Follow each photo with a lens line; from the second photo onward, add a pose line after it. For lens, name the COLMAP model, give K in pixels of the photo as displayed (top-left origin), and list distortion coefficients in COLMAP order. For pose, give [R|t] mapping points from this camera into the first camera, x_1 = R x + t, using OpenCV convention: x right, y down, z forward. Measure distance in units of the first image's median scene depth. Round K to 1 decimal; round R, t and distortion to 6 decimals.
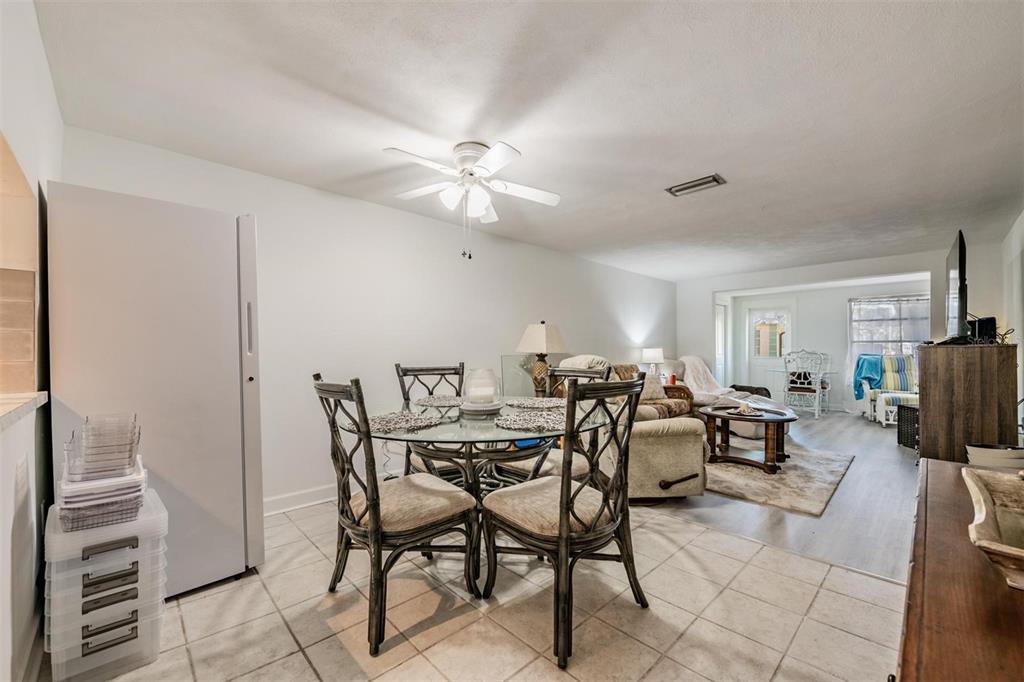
lens RADIAL K [[417.5, 0, 516.3], [0, 417.5, 336.9], [0, 0, 1]] dist [0.000165, -0.000098]
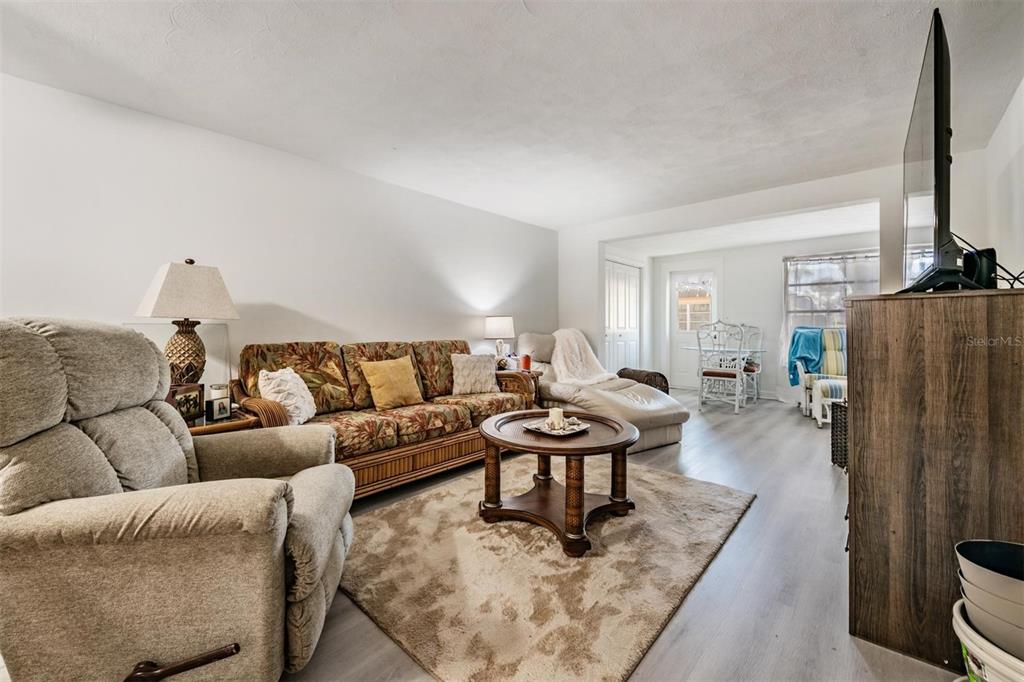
lens RADIAL K [[413.7, 0, 508.2], [0, 413.7, 312.4], [0, 0, 1]] dist [-0.009836, -0.000099]
pose [[0.999260, 0.003476, 0.038294, 0.303911], [-0.003392, 0.999992, -0.002261, 0.020471], [-0.038302, 0.002130, 0.999264, 0.299434]]
